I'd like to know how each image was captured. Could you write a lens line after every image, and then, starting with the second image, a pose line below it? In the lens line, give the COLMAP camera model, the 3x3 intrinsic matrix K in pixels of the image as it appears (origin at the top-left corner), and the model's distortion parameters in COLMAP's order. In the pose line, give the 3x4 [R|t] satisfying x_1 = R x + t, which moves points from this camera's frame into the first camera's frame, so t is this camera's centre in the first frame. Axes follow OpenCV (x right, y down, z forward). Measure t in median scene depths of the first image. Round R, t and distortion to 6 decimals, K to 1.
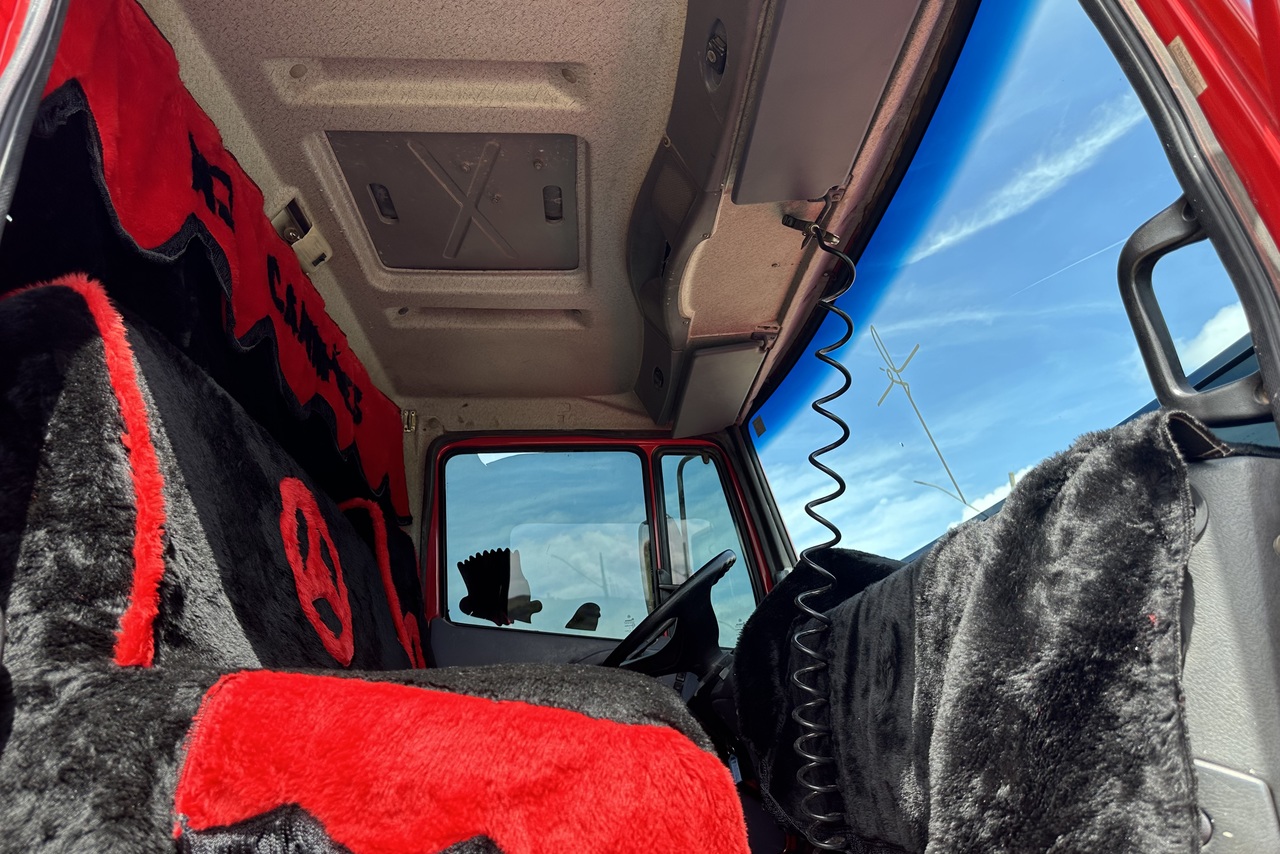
lens RADIAL K [[902.6, 0, 635.8], [0, 902.6, 435.8], [0, 0, 1]] dist [0.108535, -0.169611]
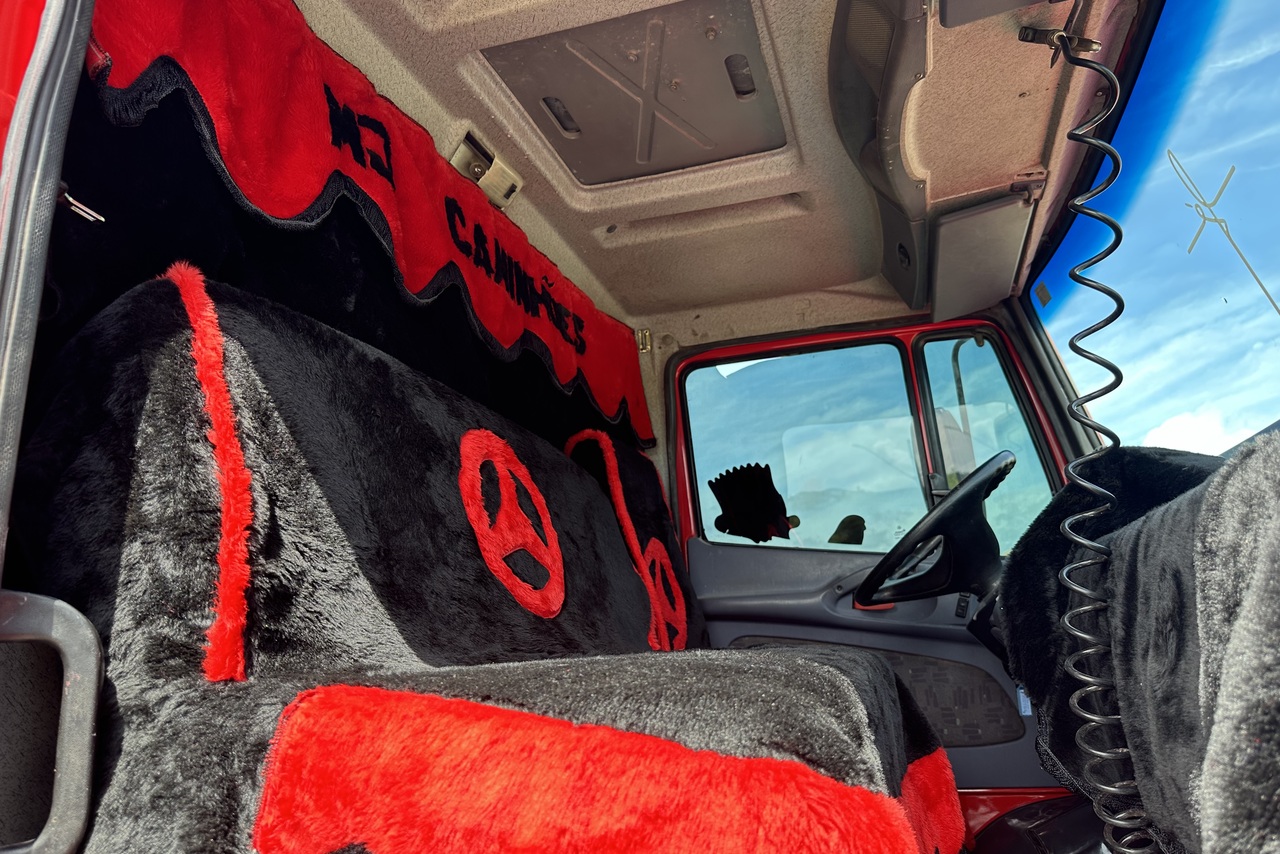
lens RADIAL K [[898.9, 0, 640.9], [0, 898.9, 432.0], [0, 0, 1]] dist [0.121927, -0.220841]
pose [[0.940257, -0.087225, -0.329102, 0.114229], [0.124776, 0.987653, 0.094721, -0.023178], [0.316777, -0.130126, 0.939532, 0.169837]]
